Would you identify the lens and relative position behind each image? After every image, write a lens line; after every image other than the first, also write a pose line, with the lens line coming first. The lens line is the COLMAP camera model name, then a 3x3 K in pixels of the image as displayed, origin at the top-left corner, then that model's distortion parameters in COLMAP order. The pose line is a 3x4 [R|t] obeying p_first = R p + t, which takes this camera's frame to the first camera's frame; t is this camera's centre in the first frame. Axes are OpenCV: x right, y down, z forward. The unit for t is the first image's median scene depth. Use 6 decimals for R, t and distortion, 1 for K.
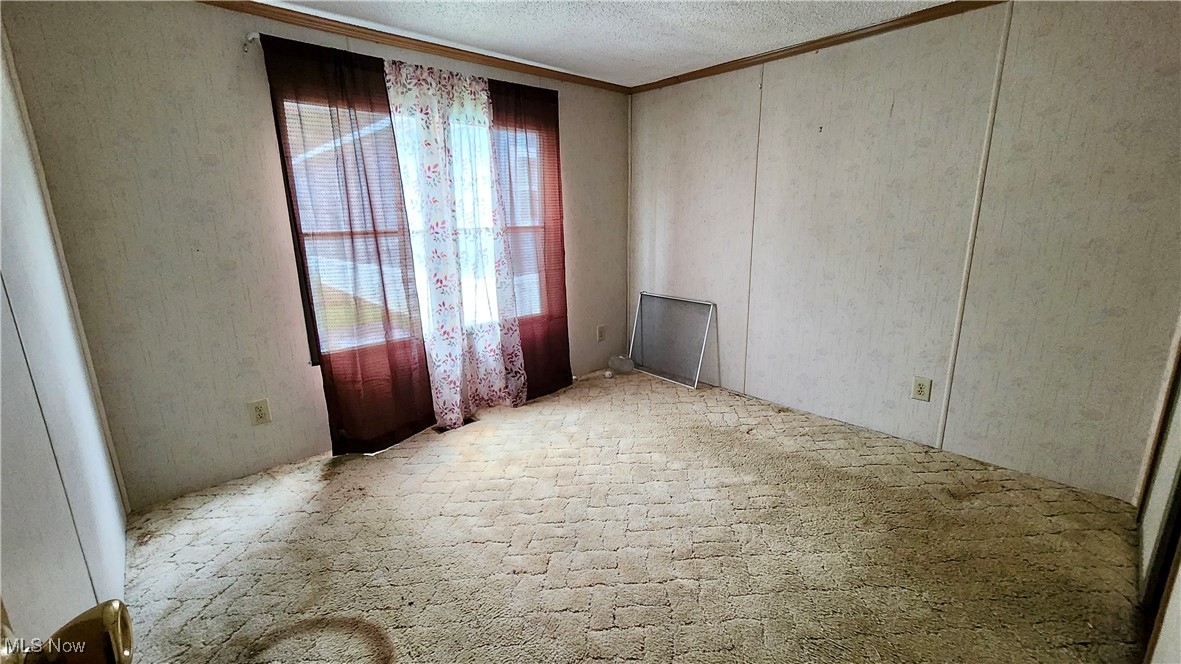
lens RADIAL K [[483.7, 0, 589.1], [0, 483.7, 333.2], [0, 0, 1]] dist [0.000494, -0.000316]
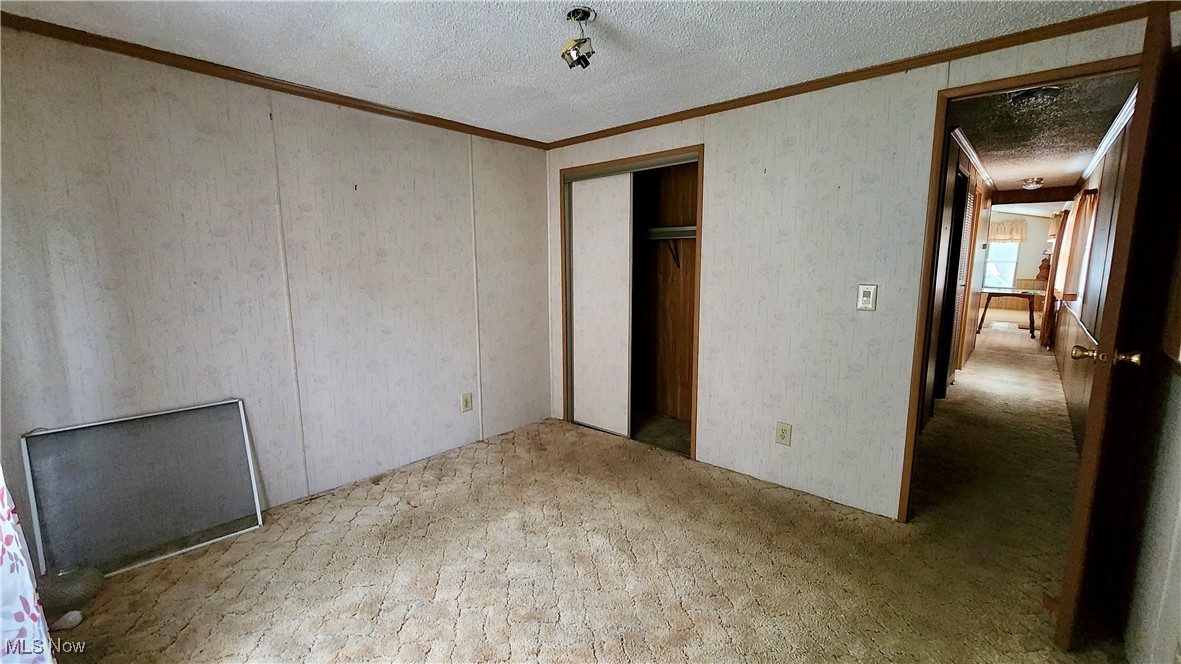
lens RADIAL K [[483.7, 0, 589.1], [0, 483.7, 333.2], [0, 0, 1]] dist [0.000494, -0.000316]
pose [[-0.092654, -0.130869, 0.987060, -0.596128], [0.239790, 0.959216, 0.149686, -0.176044], [-0.966393, 0.250557, -0.057494, 0.696289]]
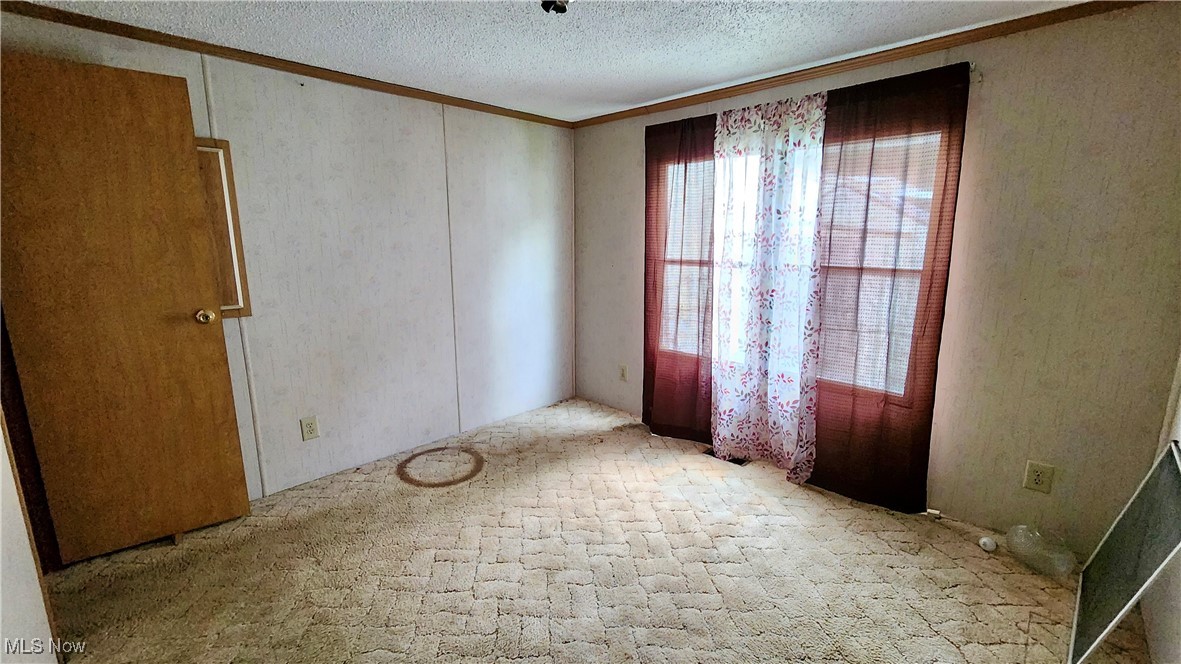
lens RADIAL K [[487.0, 0, 586.5], [0, 487.0, 333.9], [0, 0, 1]] dist [0.000001, -0.000013]
pose [[0.057793, 0.212458, -0.975460, 0.715529], [-0.234790, 0.952579, 0.193564, -0.202732], [0.970327, 0.217841, 0.104935, 0.634484]]
